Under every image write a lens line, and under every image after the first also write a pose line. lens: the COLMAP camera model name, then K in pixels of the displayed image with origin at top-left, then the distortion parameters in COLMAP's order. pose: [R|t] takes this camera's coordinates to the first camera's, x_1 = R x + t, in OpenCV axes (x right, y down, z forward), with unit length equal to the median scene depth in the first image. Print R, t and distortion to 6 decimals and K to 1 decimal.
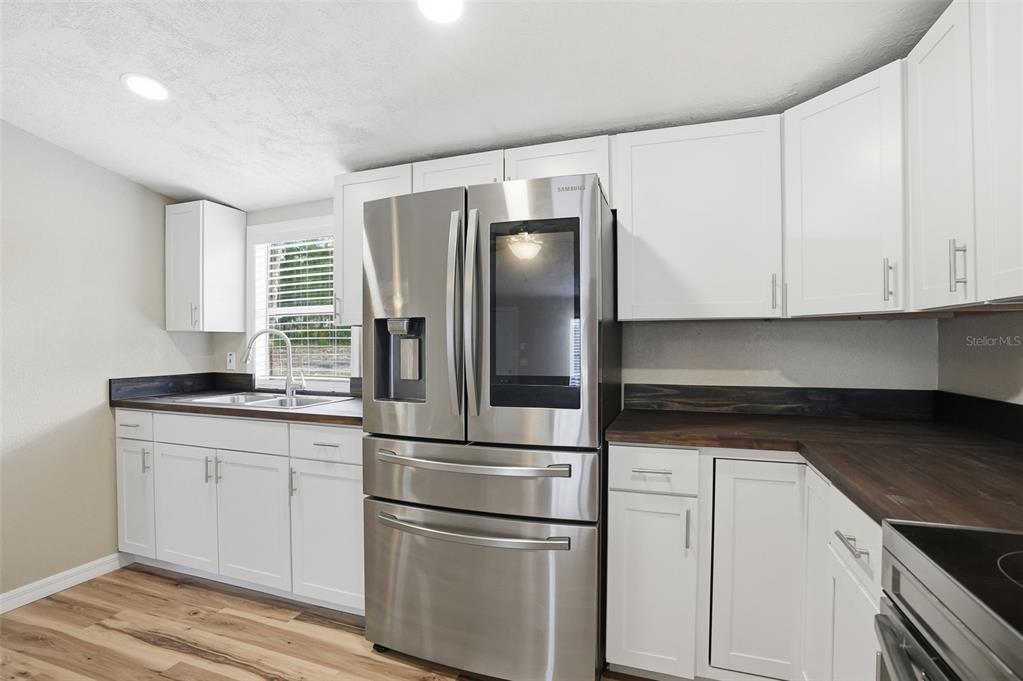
lens RADIAL K [[468.6, 0, 509.2], [0, 468.6, 348.9], [0, 0, 1]] dist [-0.036583, -0.000139]
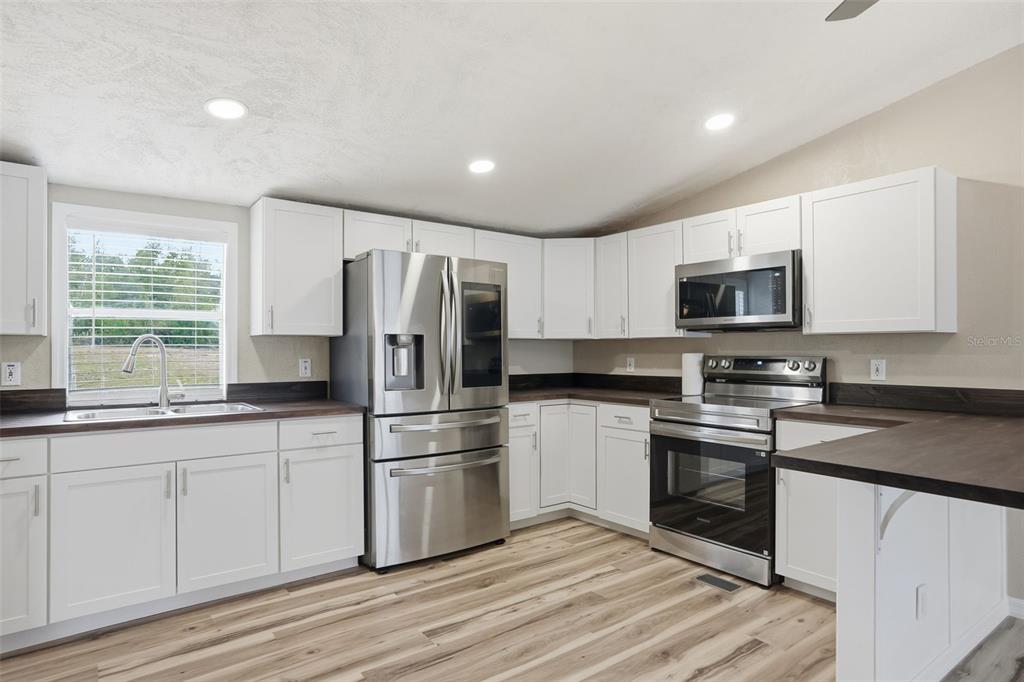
lens RADIAL K [[576.7, 0, 508.4], [0, 576.7, 344.1], [0, 0, 1]] dist [-0.027213, 0.002217]
pose [[0.553937, 0.012324, 0.832467, -1.397378], [0.007501, 0.999776, -0.019792, 0.003986], [-0.832525, 0.017208, 0.553720, -0.257971]]
